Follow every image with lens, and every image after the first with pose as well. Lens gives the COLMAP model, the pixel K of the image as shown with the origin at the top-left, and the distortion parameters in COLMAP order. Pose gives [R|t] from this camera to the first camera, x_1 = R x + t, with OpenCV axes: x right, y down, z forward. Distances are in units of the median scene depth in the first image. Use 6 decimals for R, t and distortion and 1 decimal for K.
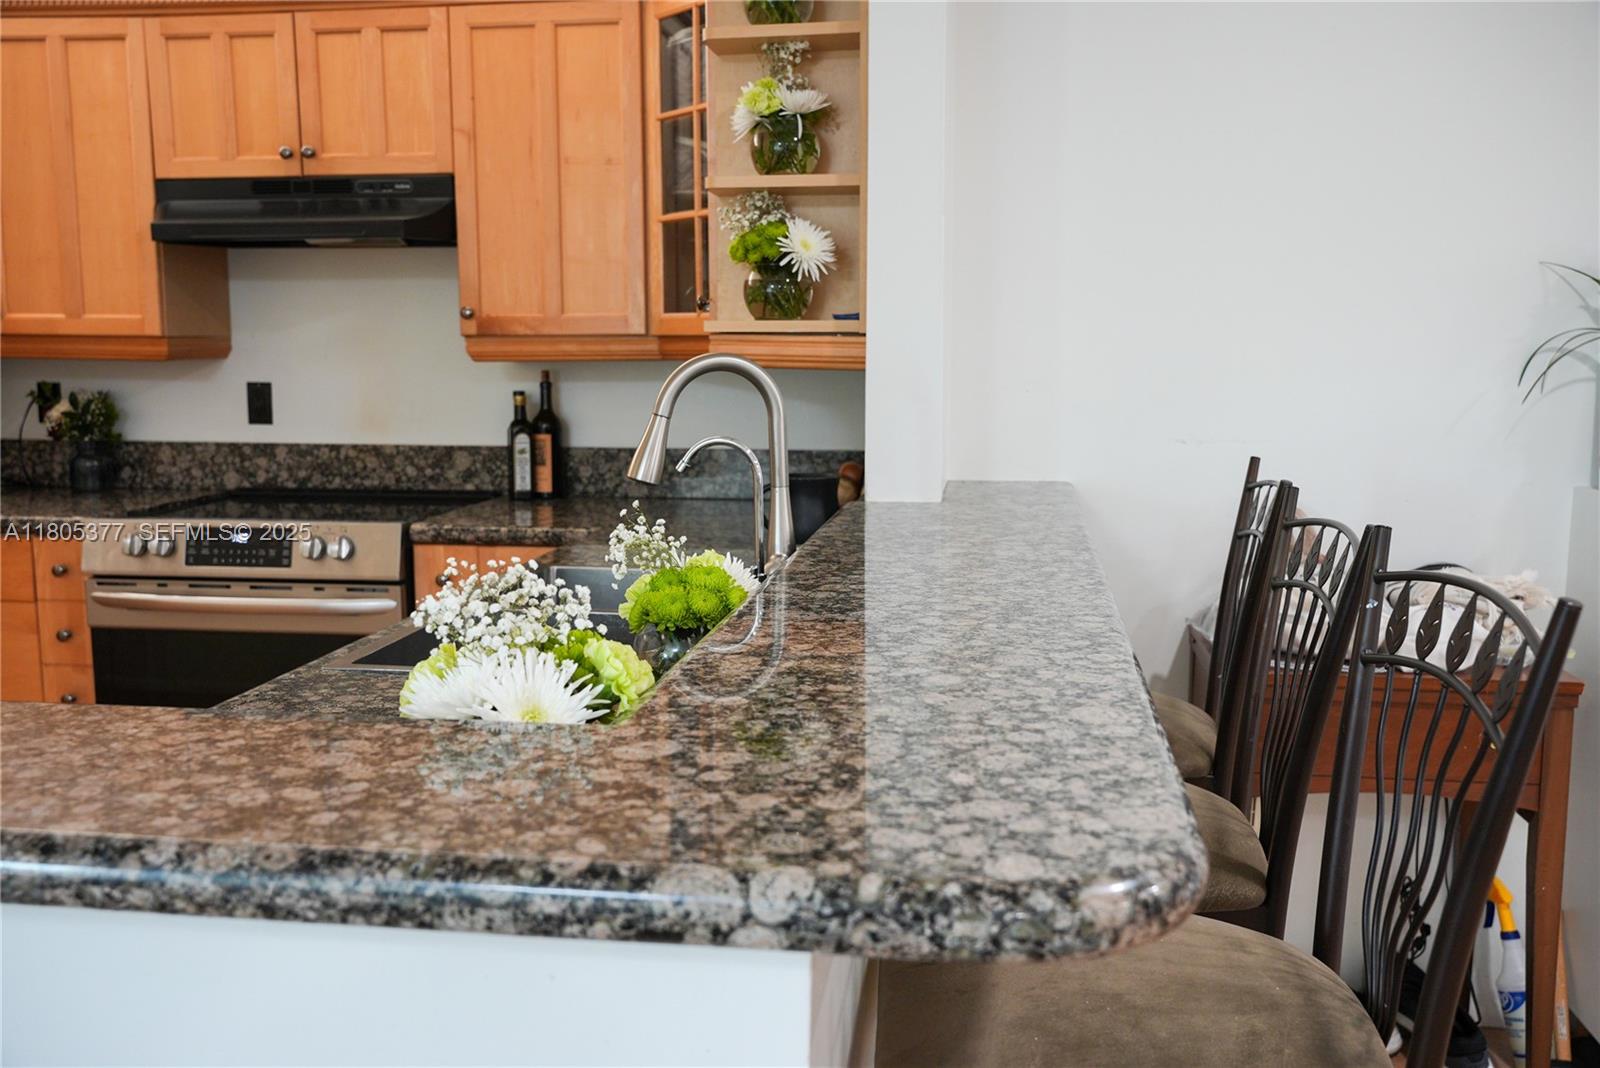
lens RADIAL K [[1419.4, 0, 809.1], [0, 1419.4, 542.6], [0, 0, 1]] dist [-0.004468, -0.003154]
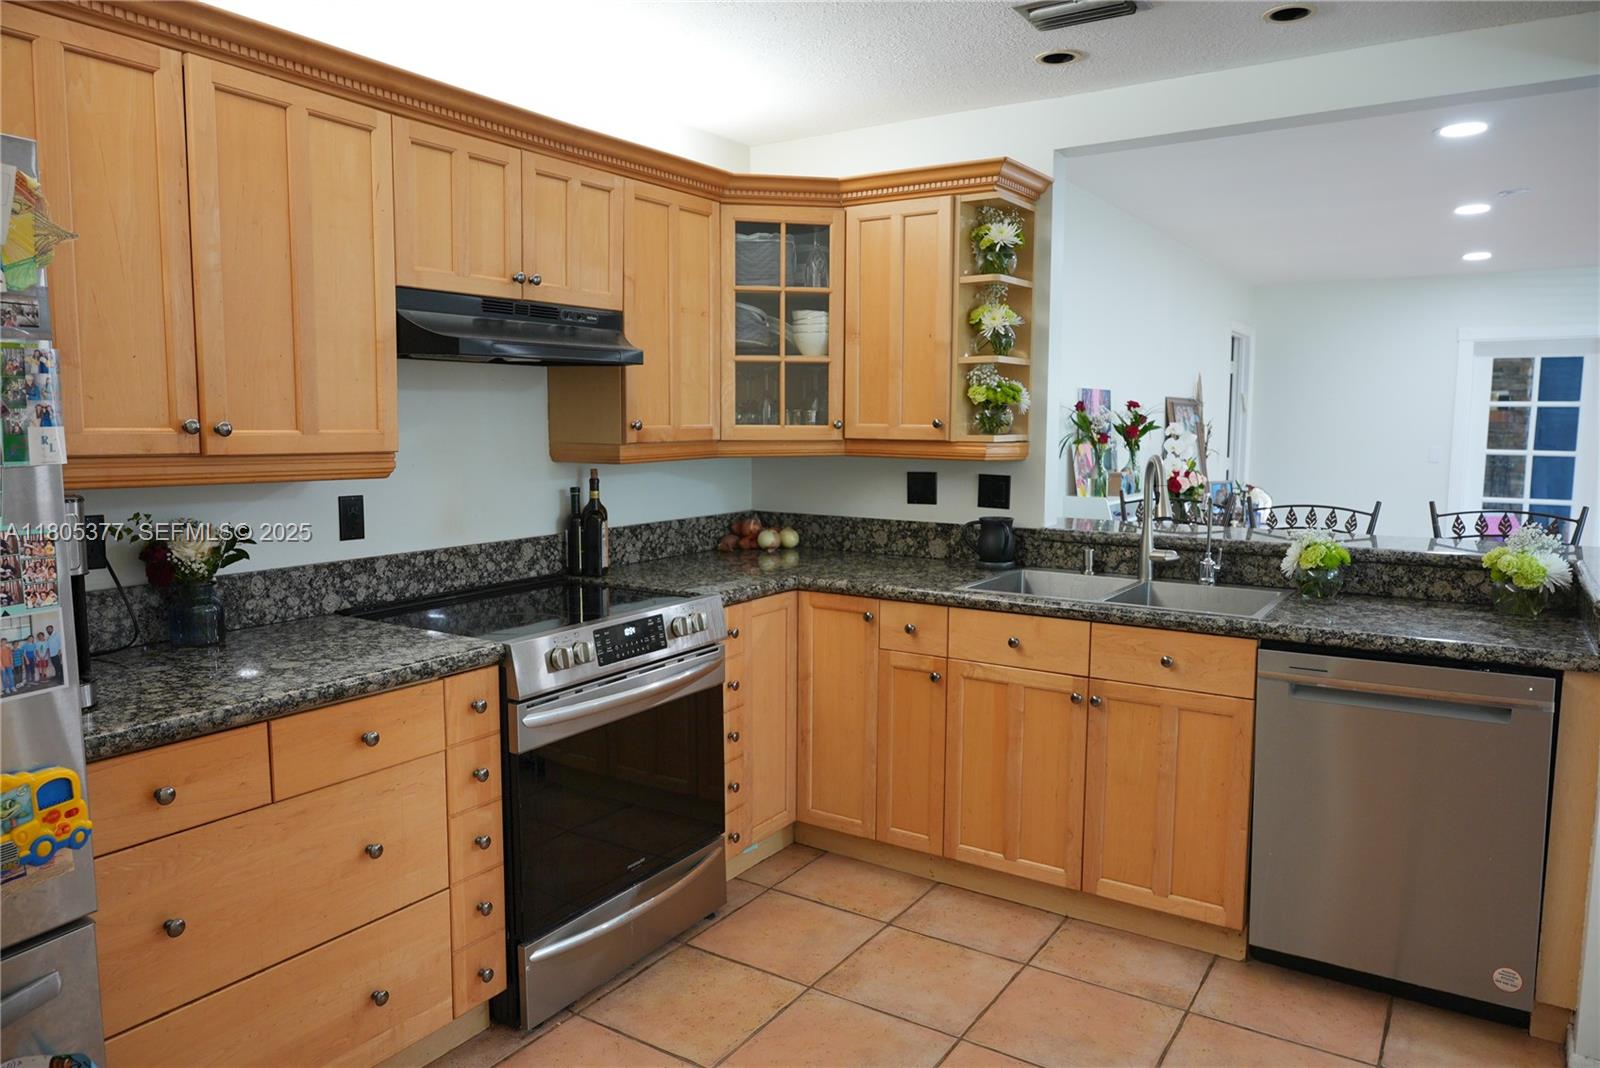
lens RADIAL K [[1079.3, 0, 808.2], [0, 1079.3, 525.7], [0, 0, 1]] dist [0.003389, -0.001033]
pose [[0.418482, -0.094161, 0.903331, -0.985472], [0.122446, 0.991380, 0.046614, -0.096438], [-0.899933, 0.091102, 0.426404, 0.453534]]
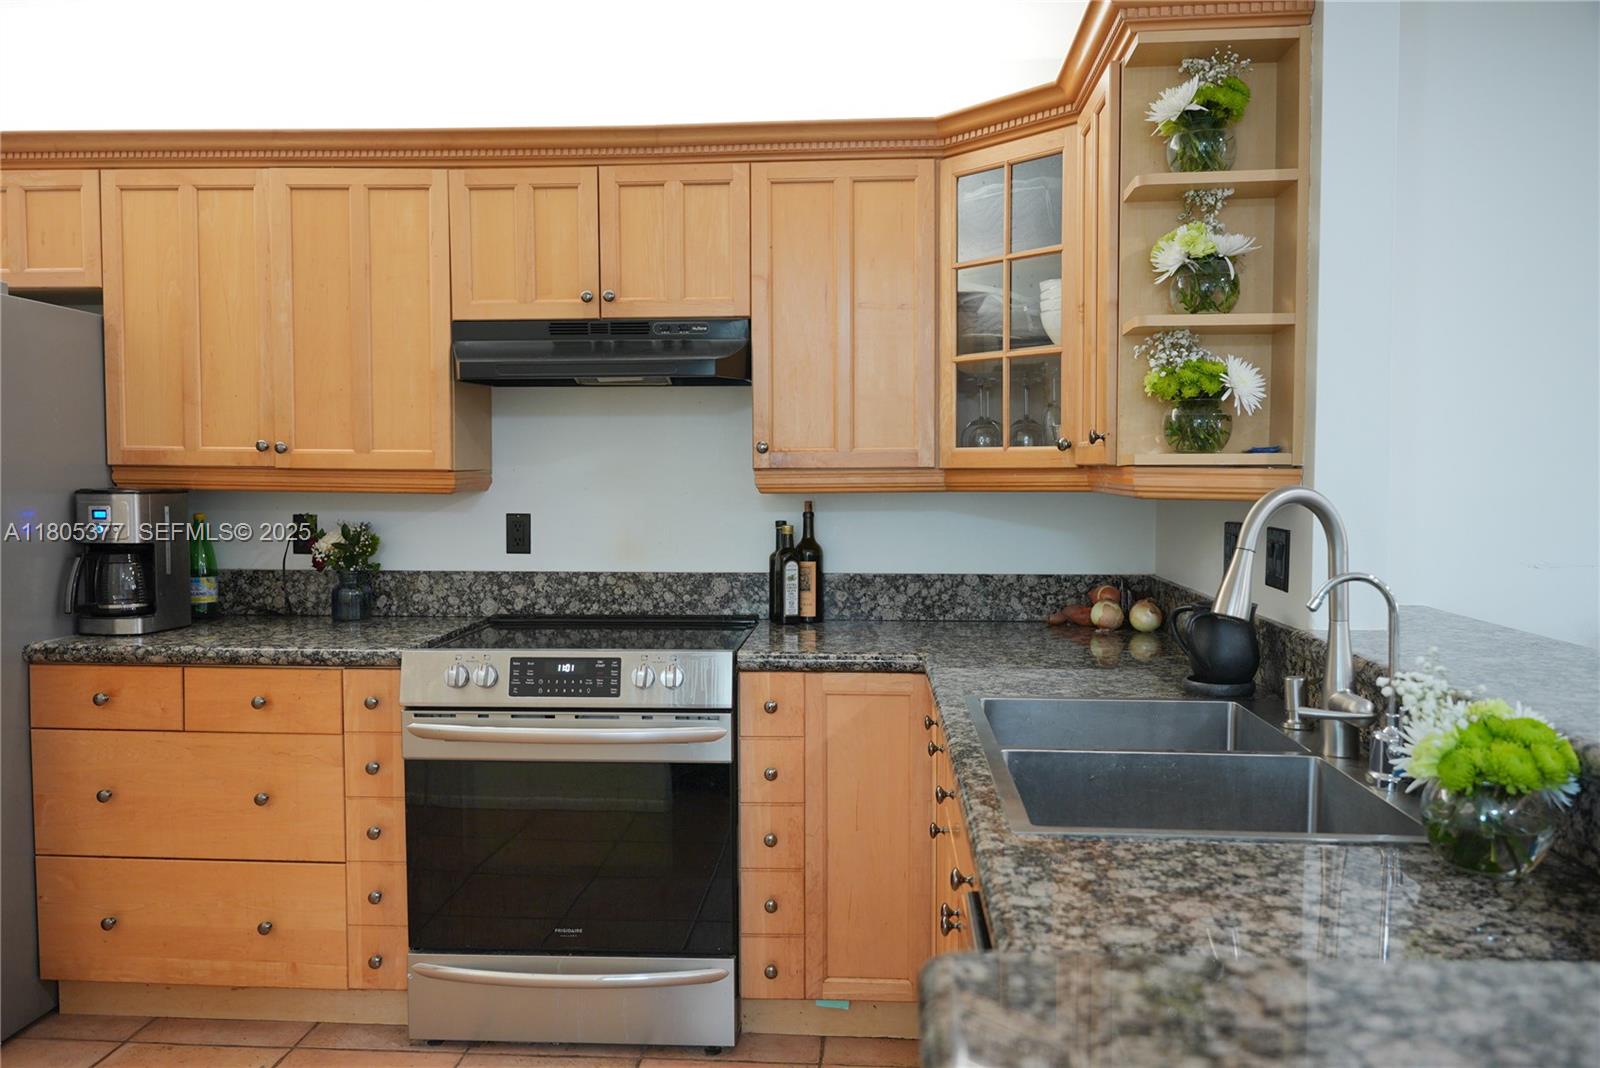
lens RADIAL K [[1207.3, 0, 793.5], [0, 1207.3, 534.5], [0, 0, 1]] dist [-0.001255, 0.000436]
pose [[0.997519, -0.006520, 0.070090, -0.268032], [0.012749, 0.995968, -0.088797, -0.017439], [-0.069228, 0.089470, 0.993581, 0.112563]]
